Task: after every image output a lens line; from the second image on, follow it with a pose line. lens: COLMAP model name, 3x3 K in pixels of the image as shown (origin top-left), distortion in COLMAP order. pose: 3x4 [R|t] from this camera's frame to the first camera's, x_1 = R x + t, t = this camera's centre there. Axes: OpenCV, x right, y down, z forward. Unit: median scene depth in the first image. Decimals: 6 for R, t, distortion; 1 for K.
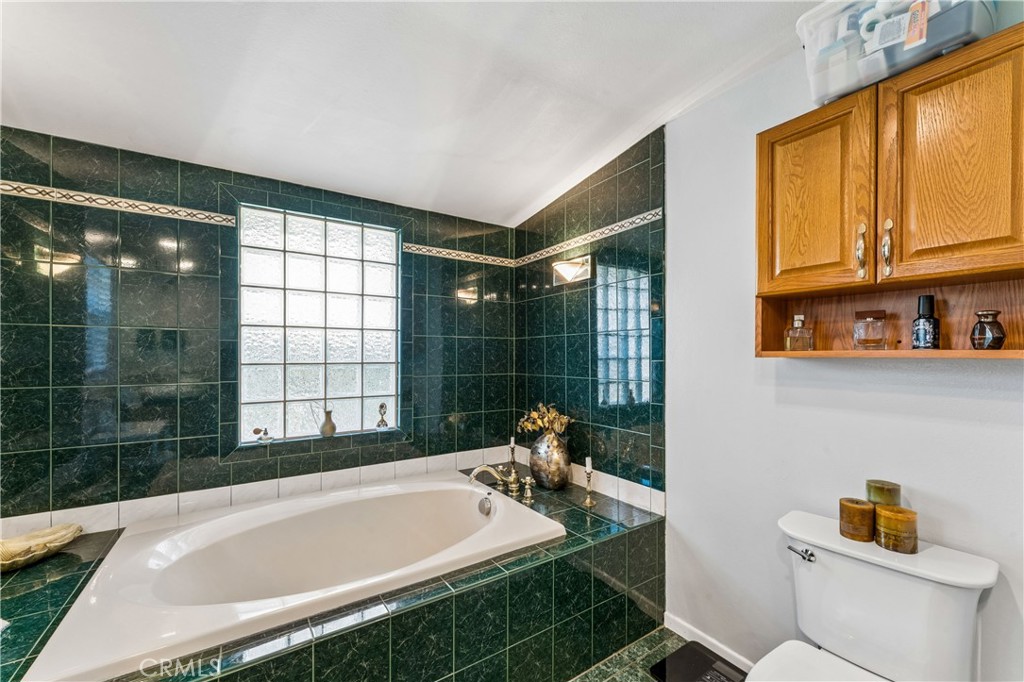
lens RADIAL K [[410.1, 0, 506.0], [0, 410.1, 355.3], [0, 0, 1]] dist [0.003774, 0.000019]
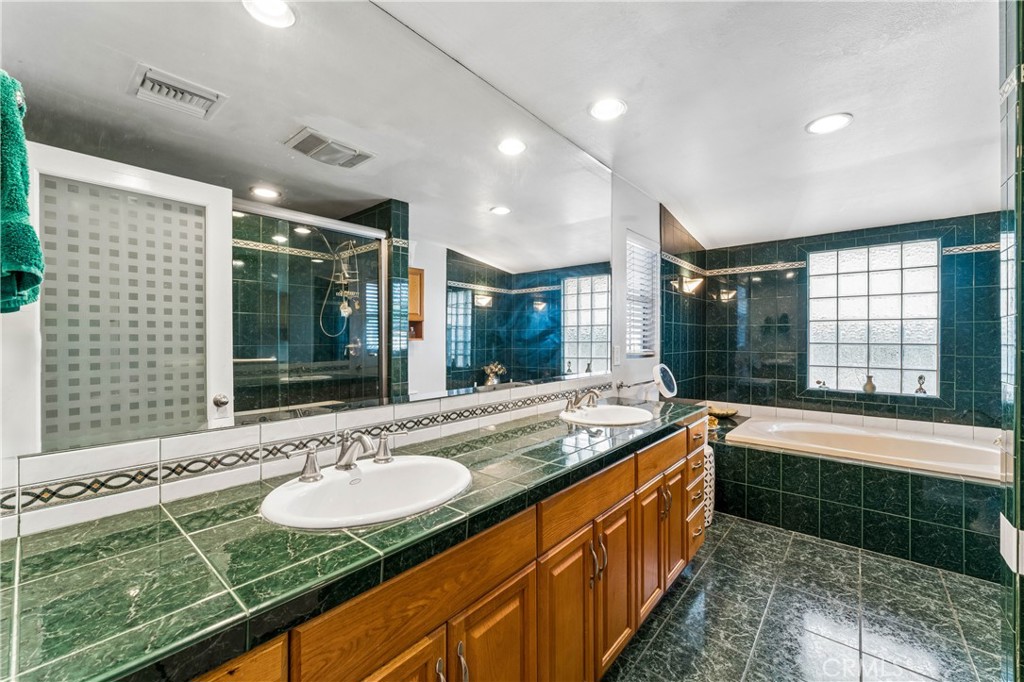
lens RADIAL K [[410.1, 0, 511.7], [0, 410.1, 340.3], [0, 0, 1]] dist [0.003774, 0.000019]
pose [[0.282628, 0.004979, -0.959217, 0.628055], [-0.009413, 0.999953, 0.002417, 0.015796], [0.959183, 0.008346, 0.282662, -0.661582]]
